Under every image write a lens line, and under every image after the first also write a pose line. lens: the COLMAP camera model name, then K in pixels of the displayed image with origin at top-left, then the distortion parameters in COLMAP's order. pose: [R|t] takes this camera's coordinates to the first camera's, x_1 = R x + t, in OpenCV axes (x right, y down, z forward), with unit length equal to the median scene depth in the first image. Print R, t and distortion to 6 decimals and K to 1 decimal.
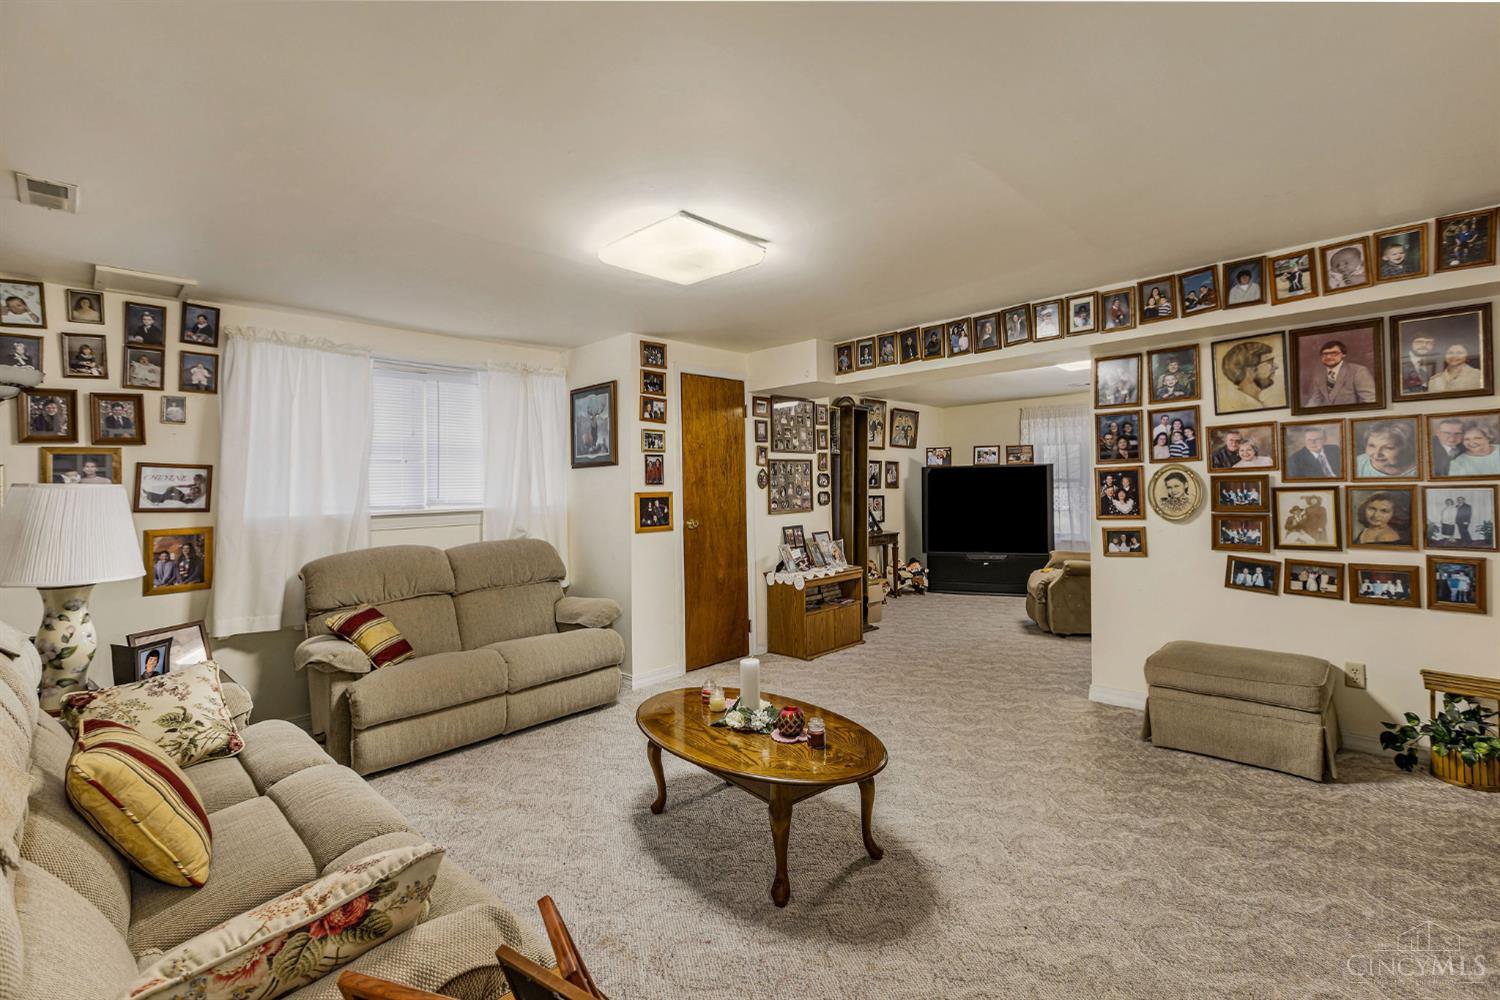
lens RADIAL K [[669.3, 0, 754.4], [0, 669.3, 480.9], [0, 0, 1]] dist [0.002009, 0.000526]
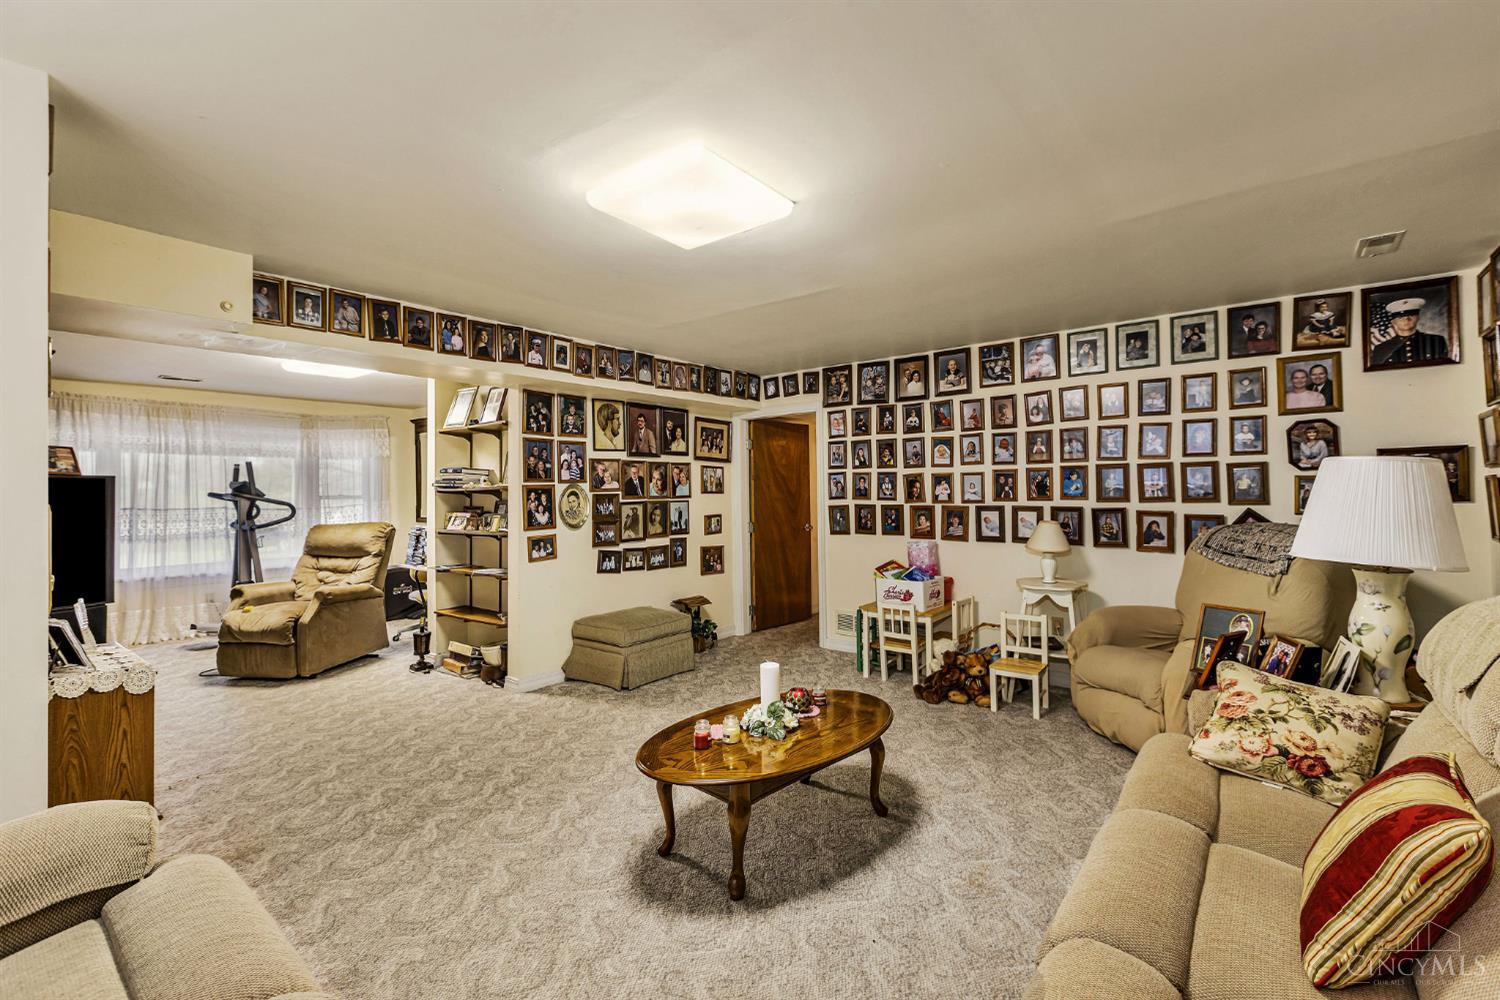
lens RADIAL K [[669.3, 0, 754.4], [0, 669.3, 480.9], [0, 0, 1]] dist [0.002009, 0.000526]
pose [[-0.098787, 0.041097, 0.994260, -0.707607], [0.002129, 0.999153, -0.041088, 0.022678], [-0.995106, -0.001942, -0.098791, 0.779346]]
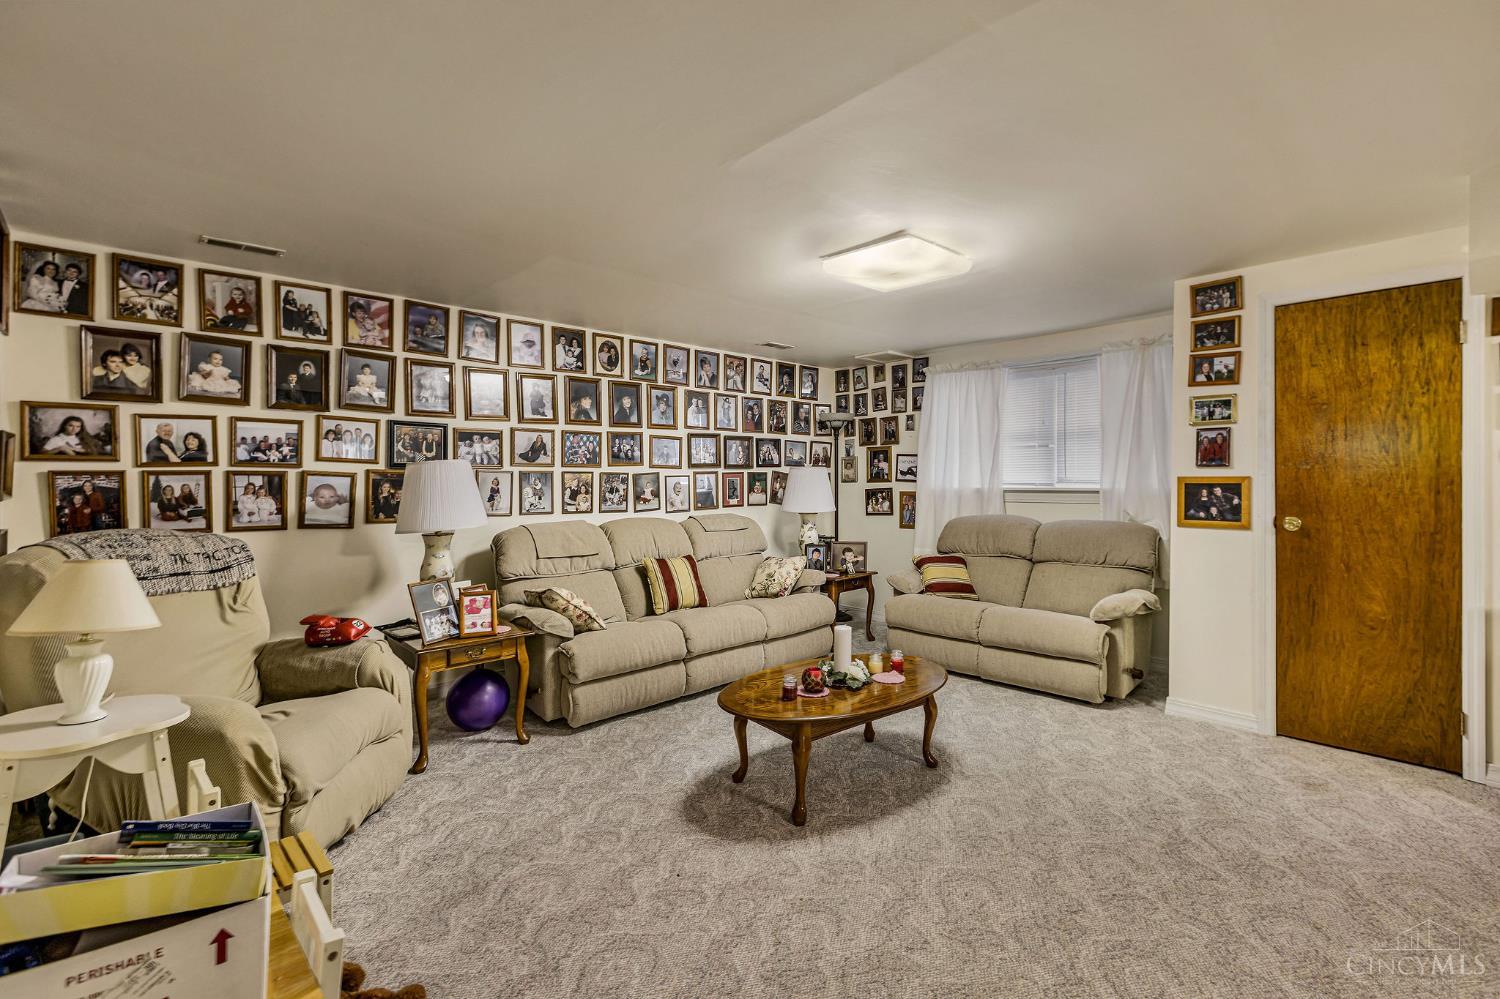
lens RADIAL K [[660.6, 0, 749.2], [0, 660.6, 469.9], [0, 0, 1]] dist [0.000356, 0.000107]
pose [[-0.049016, 0.013081, -0.998712, 0.790893], [0.018398, 0.999756, 0.012192, -0.012196], [0.998629, -0.017776, -0.049245, 0.625516]]
